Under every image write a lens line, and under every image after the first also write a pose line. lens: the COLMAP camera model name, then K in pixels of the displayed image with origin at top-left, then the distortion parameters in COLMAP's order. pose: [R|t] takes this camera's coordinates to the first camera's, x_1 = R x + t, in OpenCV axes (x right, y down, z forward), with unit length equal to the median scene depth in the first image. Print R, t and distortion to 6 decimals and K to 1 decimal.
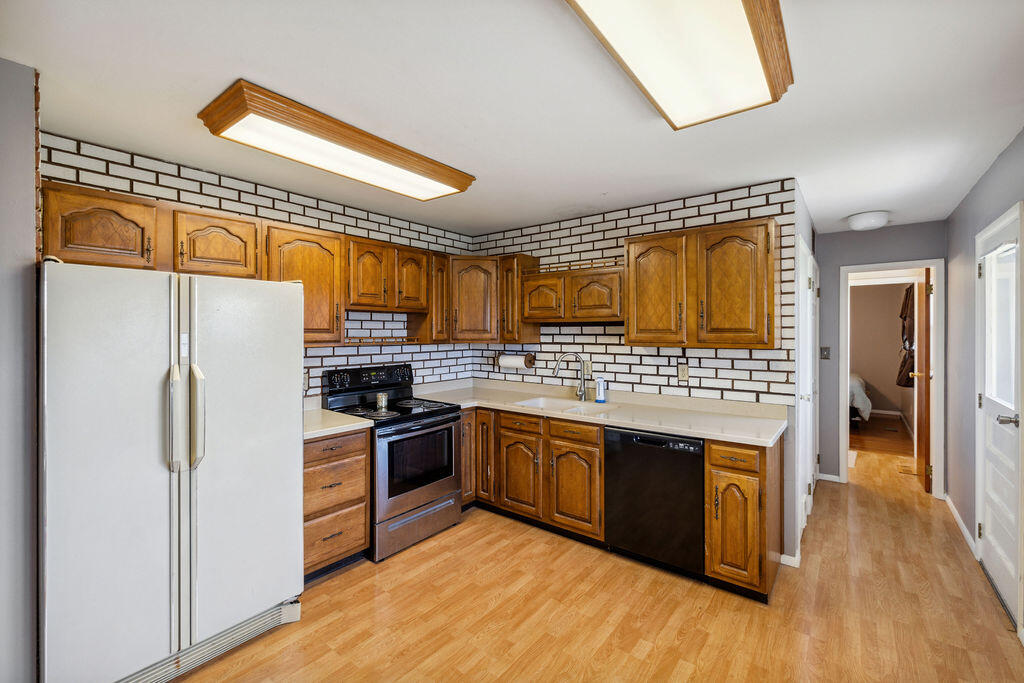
lens RADIAL K [[432.2, 0, 511.0], [0, 432.2, 329.5], [0, 0, 1]] dist [0.000589, 0.000401]
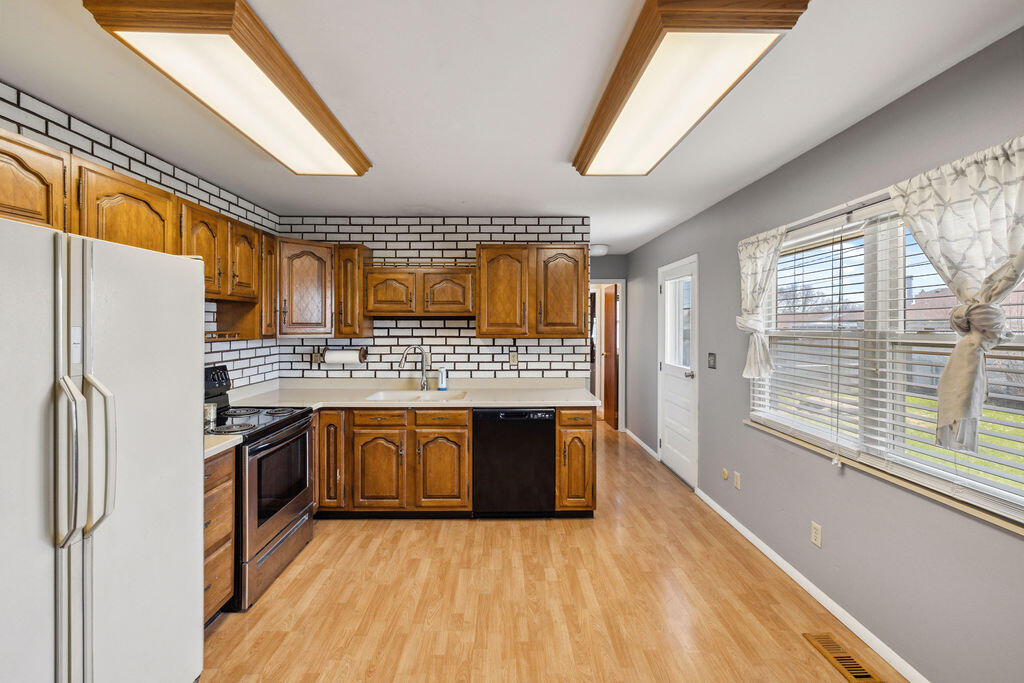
lens RADIAL K [[428.2, 0, 504.5], [0, 428.2, 323.1], [0, 0, 1]] dist [-0.000634, 0.000068]
pose [[0.781960, 0.004217, 0.623315, -0.382119], [-0.003729, 0.999991, -0.002088, 0.001427], [-0.623318, -0.000692, 0.781968, 0.064307]]
